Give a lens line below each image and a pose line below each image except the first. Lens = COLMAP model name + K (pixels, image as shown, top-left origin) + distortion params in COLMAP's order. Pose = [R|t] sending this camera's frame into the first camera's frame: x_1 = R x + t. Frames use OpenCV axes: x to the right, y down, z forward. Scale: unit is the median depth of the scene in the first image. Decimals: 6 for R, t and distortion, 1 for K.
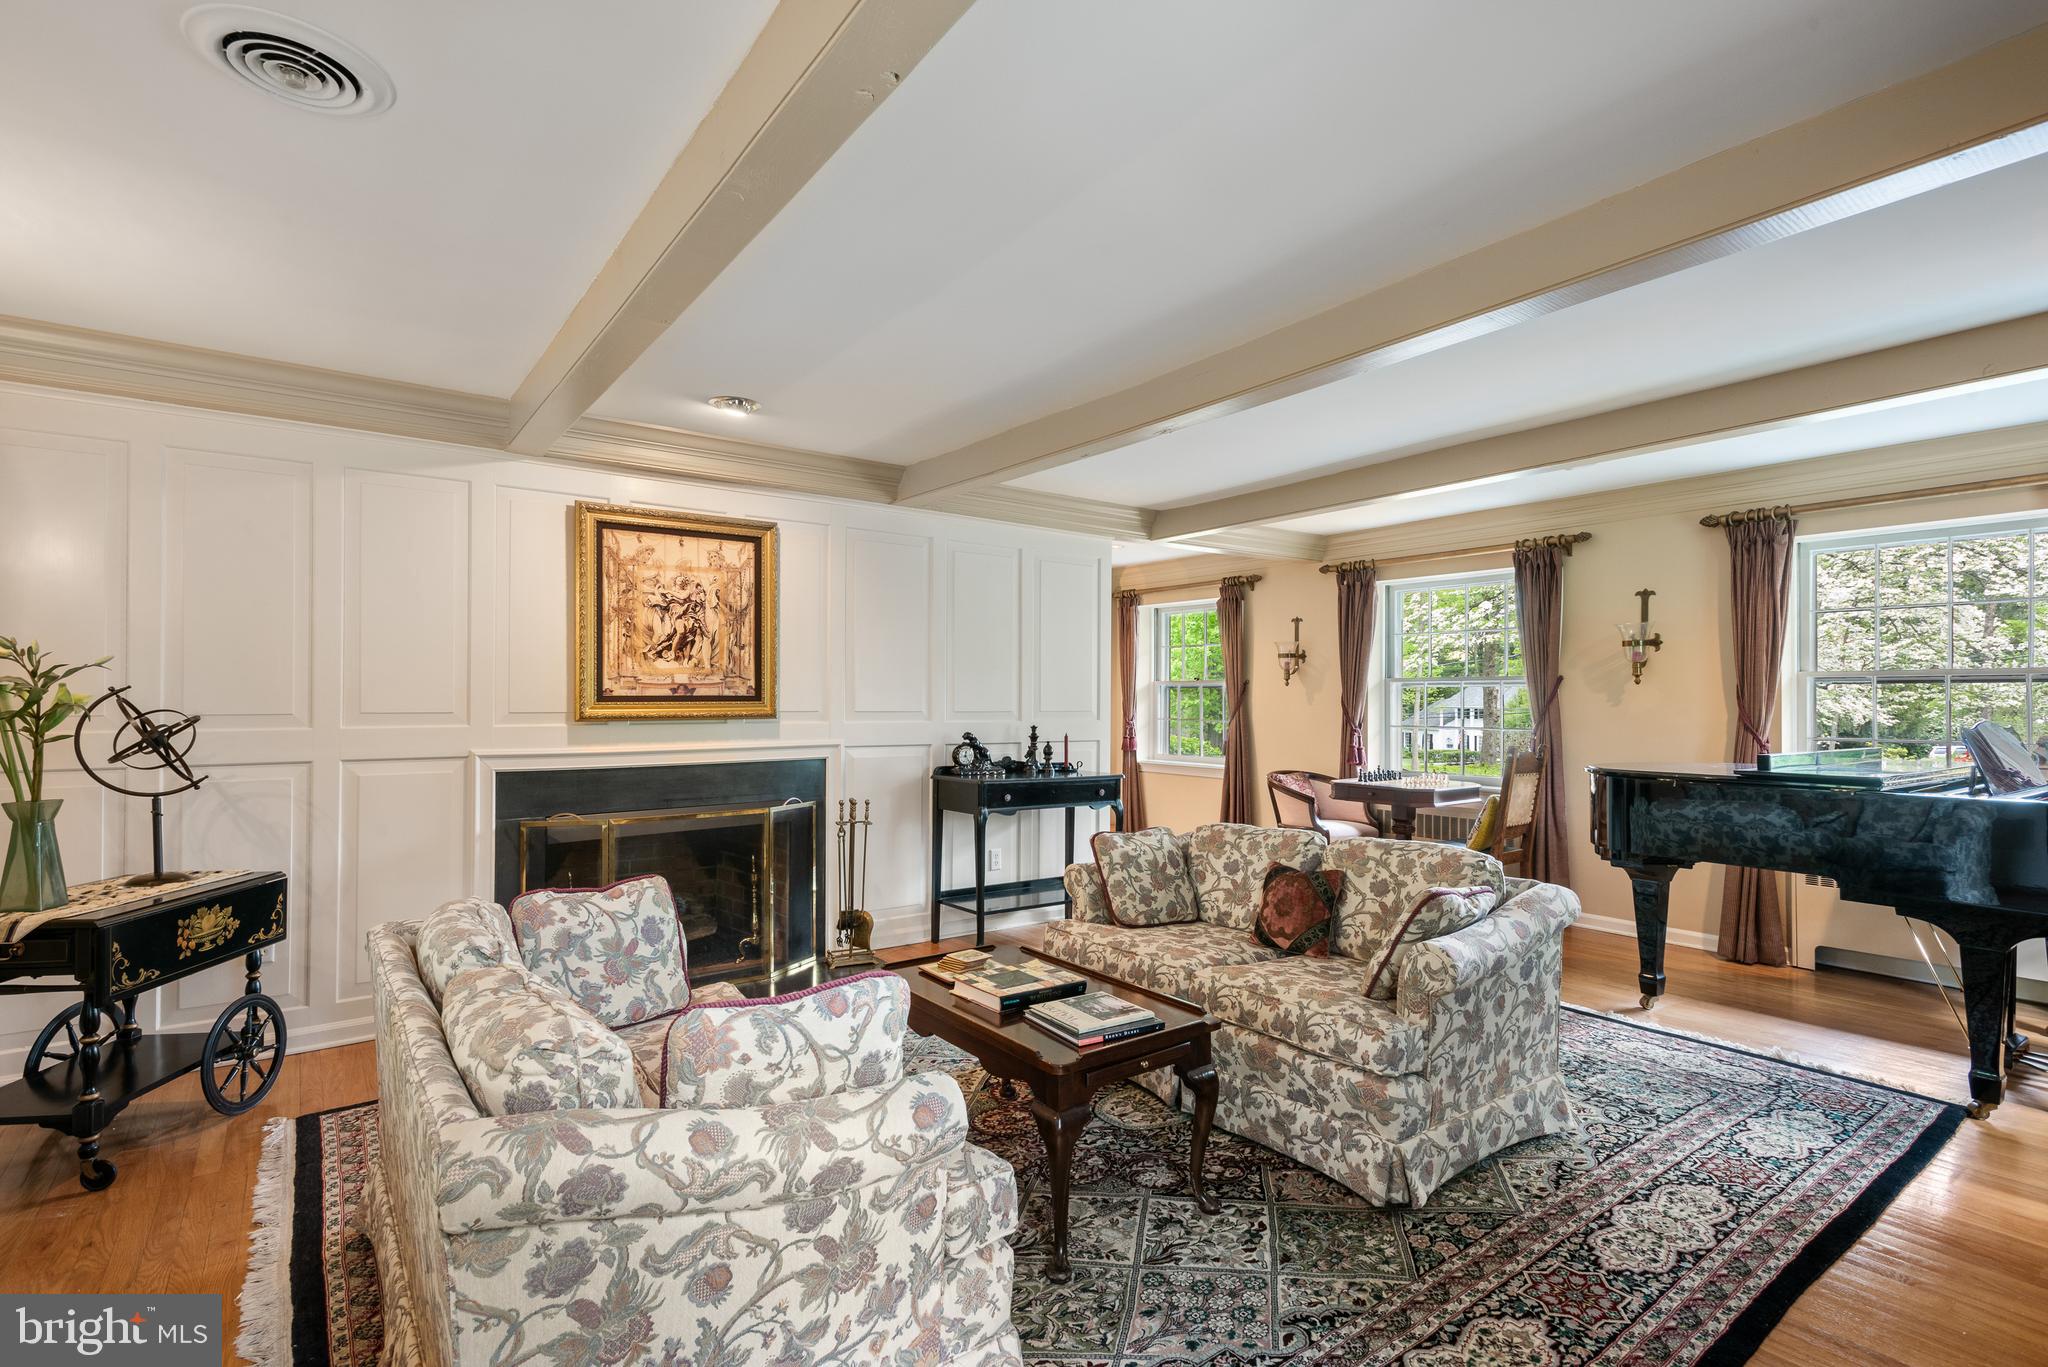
lens RADIAL K [[967.0, 0, 1024.0], [0, 967.0, 683.5], [0, 0, 1]] dist [0.002960, 0.000270]
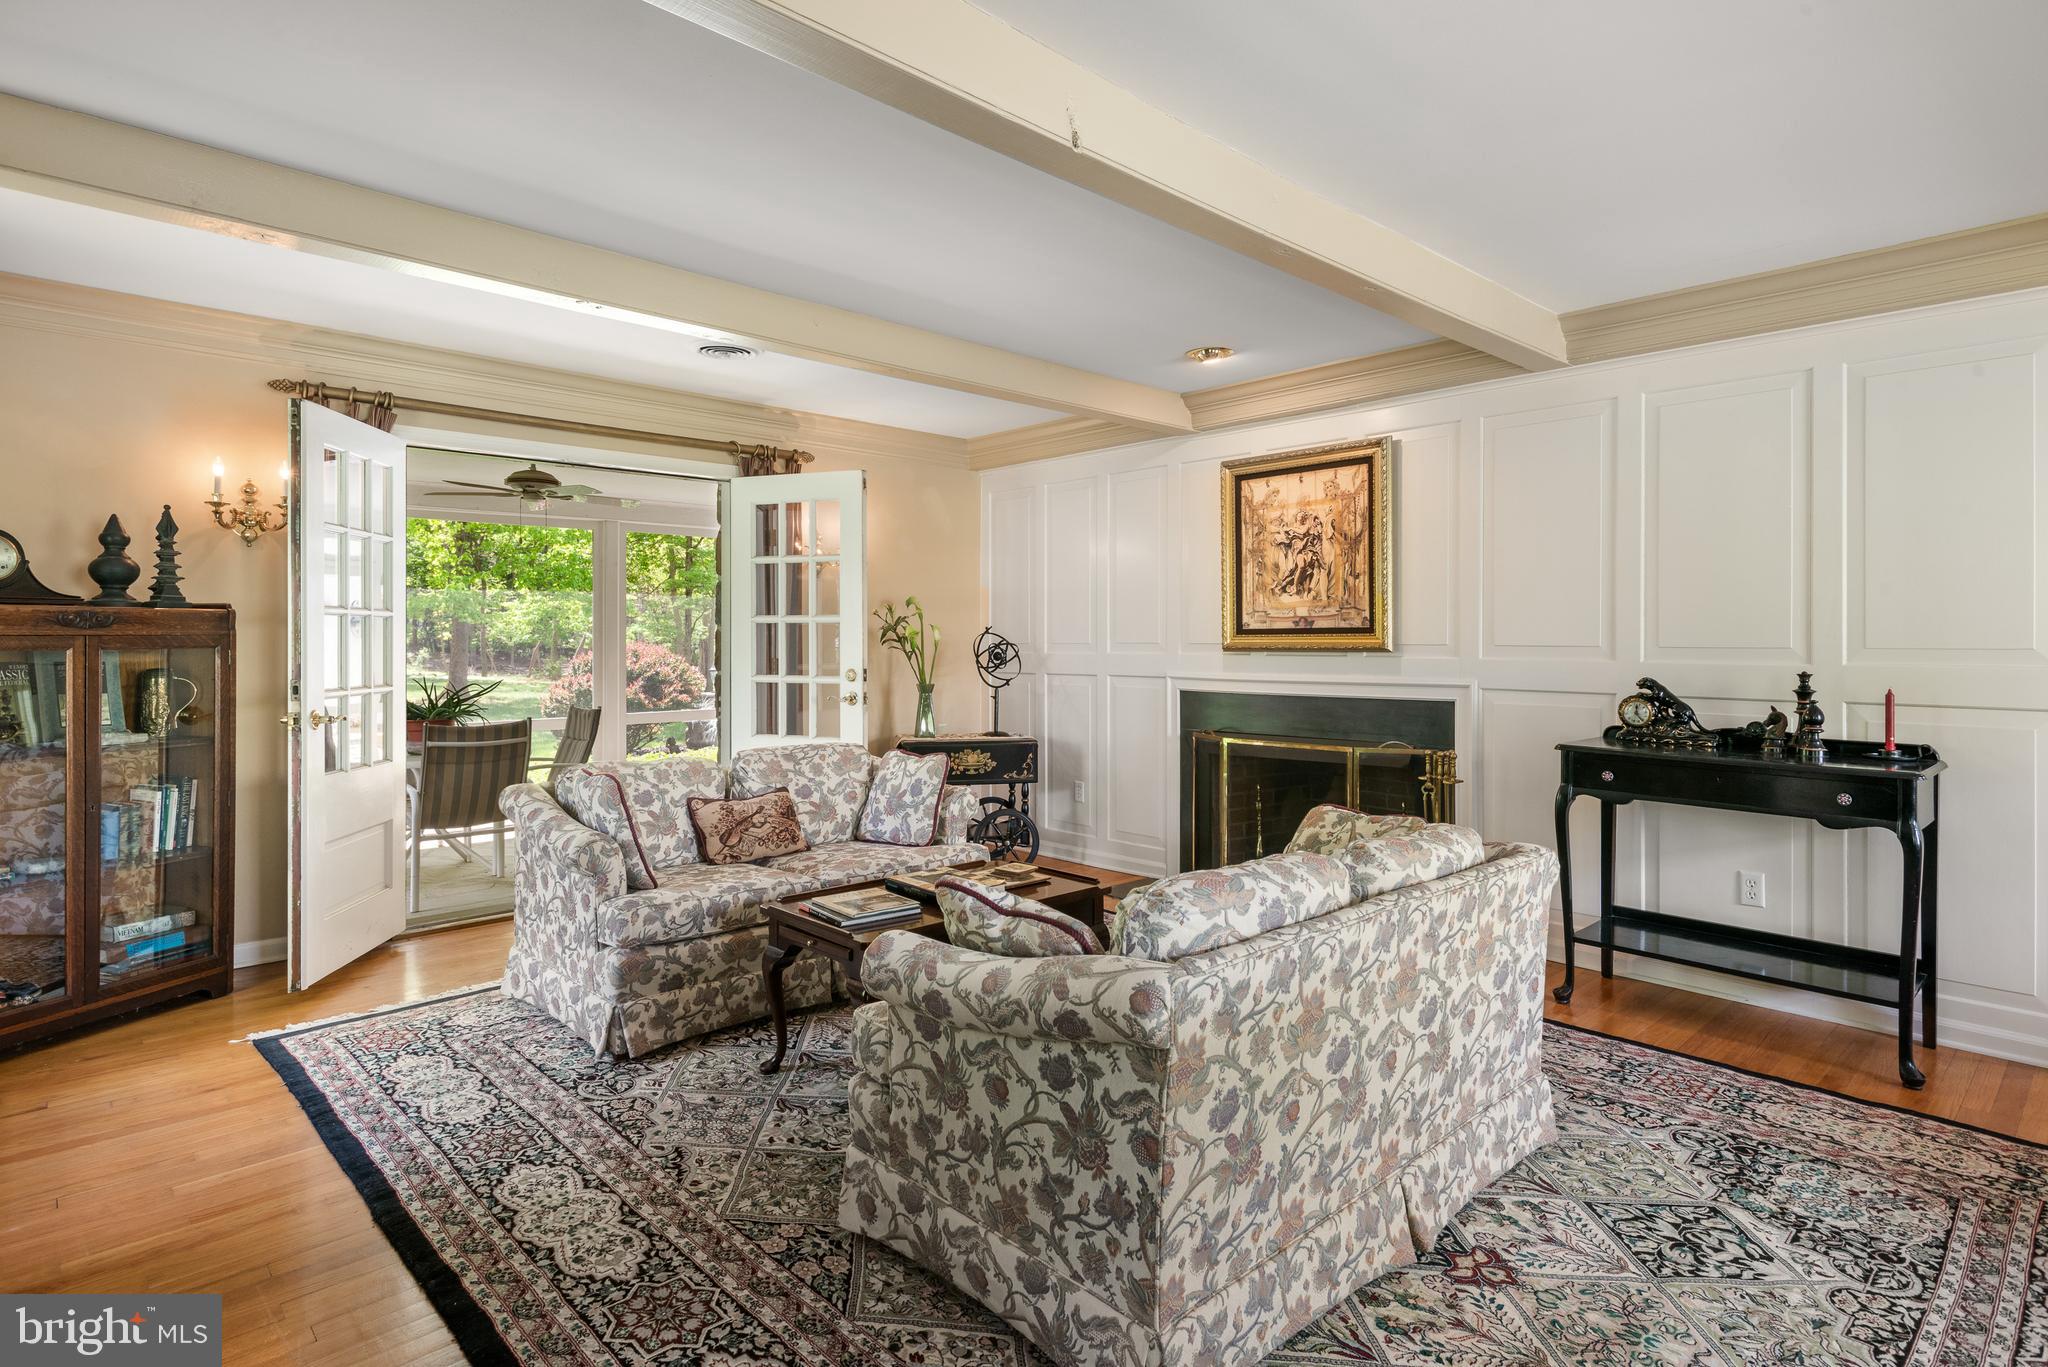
lens RADIAL K [[1064.5, 0, 1023.2], [0, 1064.5, 625.8], [0, 0, 1]] dist [0.004101, 0.000265]
pose [[0.123544, -0.014745, -0.992230, 0.727003], [0.017115, 0.999773, -0.012726, 0.019136], [0.992192, -0.015410, 0.123768, 0.565004]]
